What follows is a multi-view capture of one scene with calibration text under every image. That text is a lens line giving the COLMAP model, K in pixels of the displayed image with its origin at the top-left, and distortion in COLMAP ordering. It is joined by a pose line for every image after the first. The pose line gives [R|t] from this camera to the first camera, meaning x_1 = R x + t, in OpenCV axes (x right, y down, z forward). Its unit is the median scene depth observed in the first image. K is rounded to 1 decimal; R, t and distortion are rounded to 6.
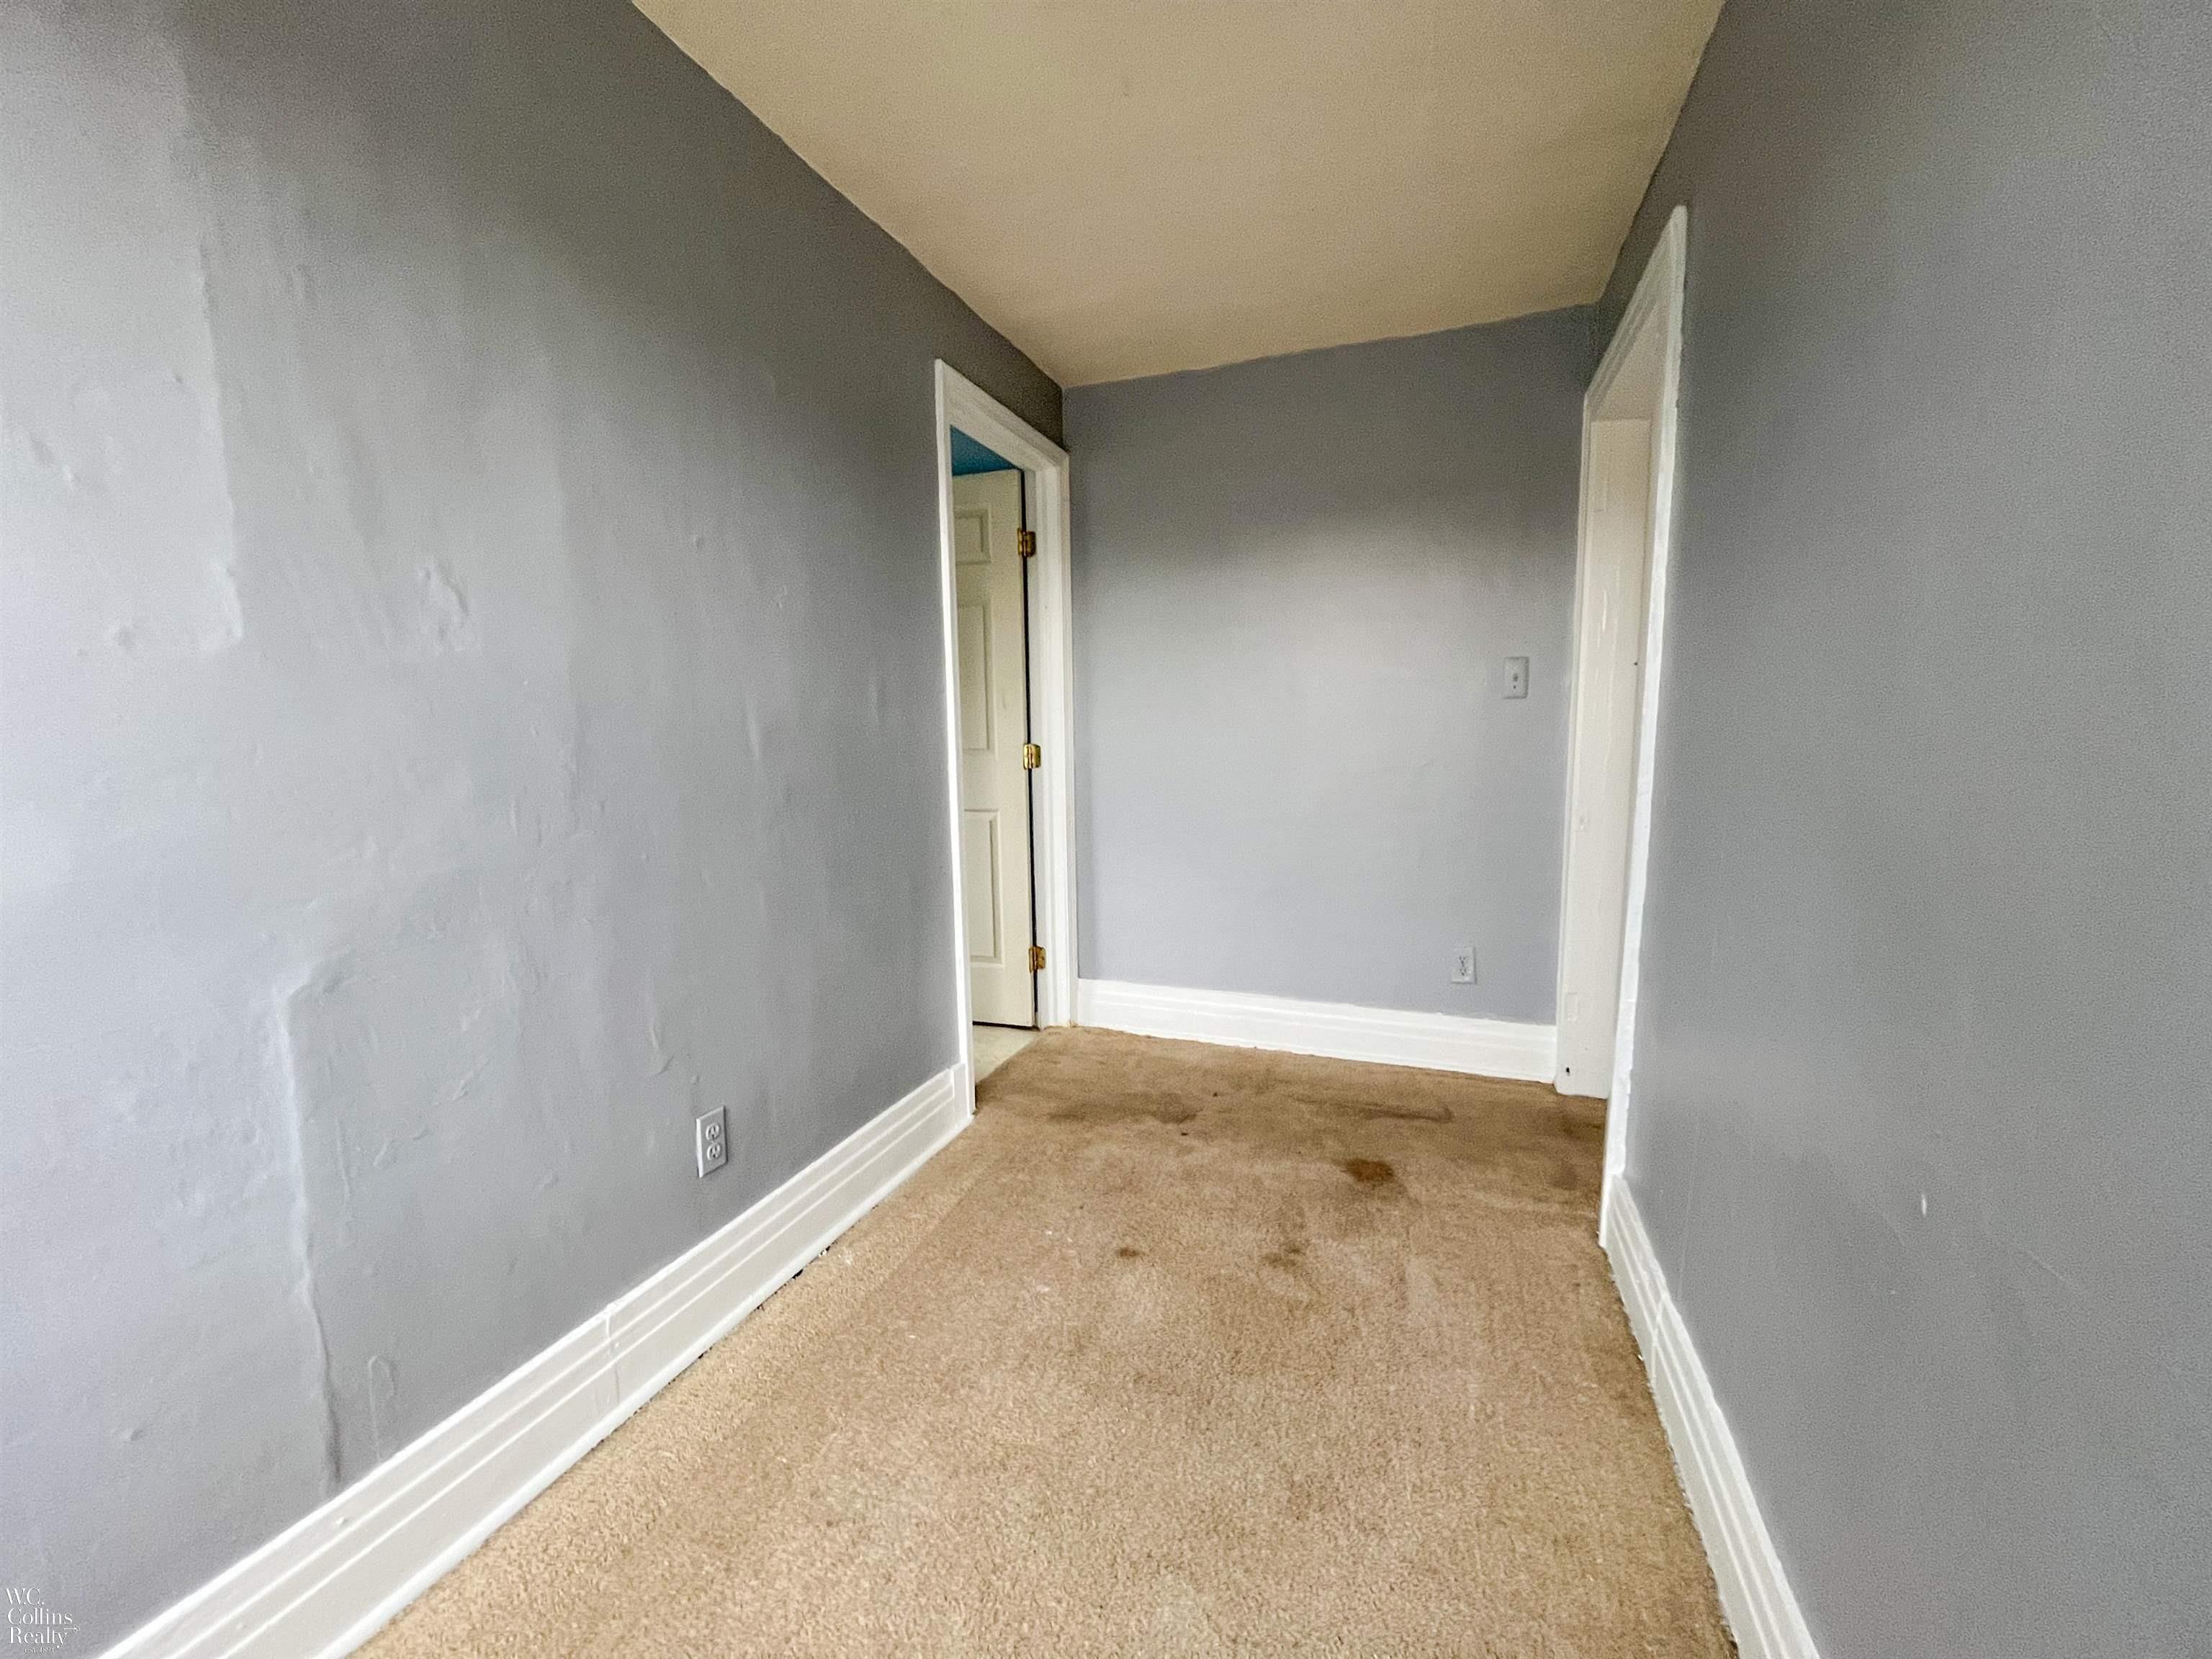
lens RADIAL K [[896.8, 0, 1101.3], [0, 896.8, 839.4], [0, 0, 1]] dist [0.001732, -0.000146]
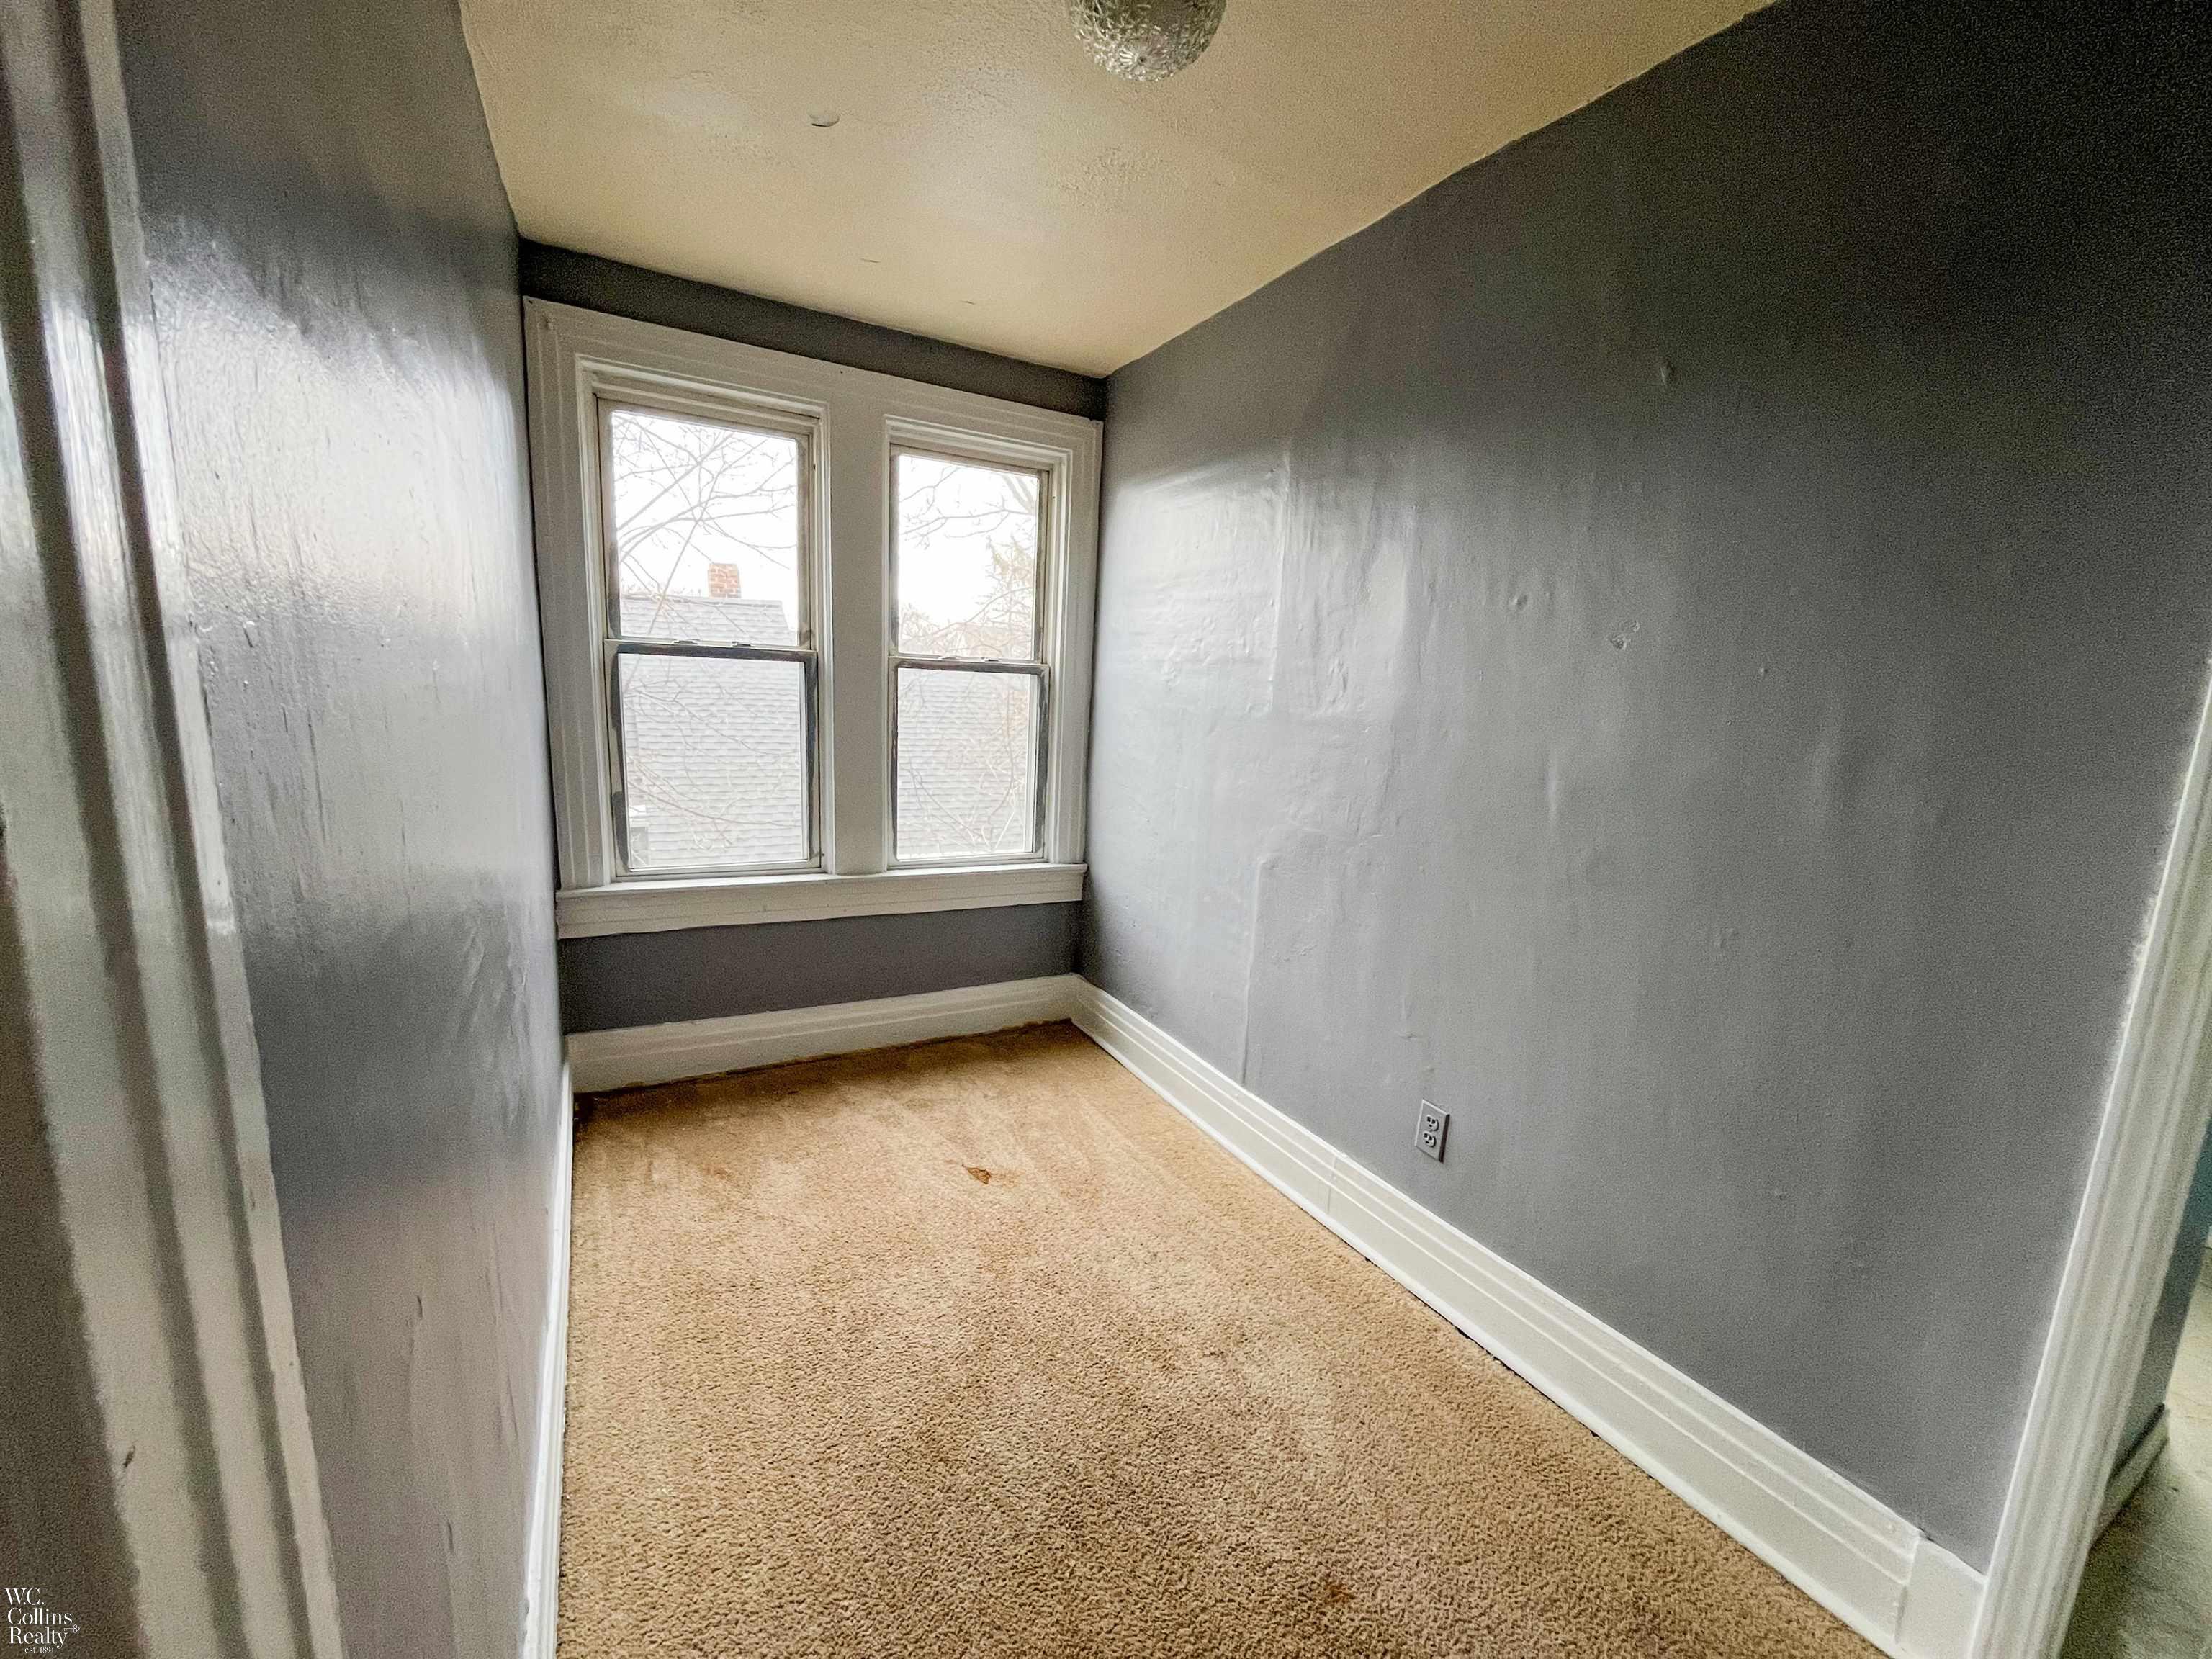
lens RADIAL K [[896.8, 0, 1101.3], [0, 896.8, 839.4], [0, 0, 1]] dist [0.001732, -0.000146]
pose [[-0.642015, 0.112095, -0.758453, 0.786919], [-0.133000, 0.957973, 0.254165, -0.300998], [0.755068, 0.264052, -0.600125, 1.507857]]
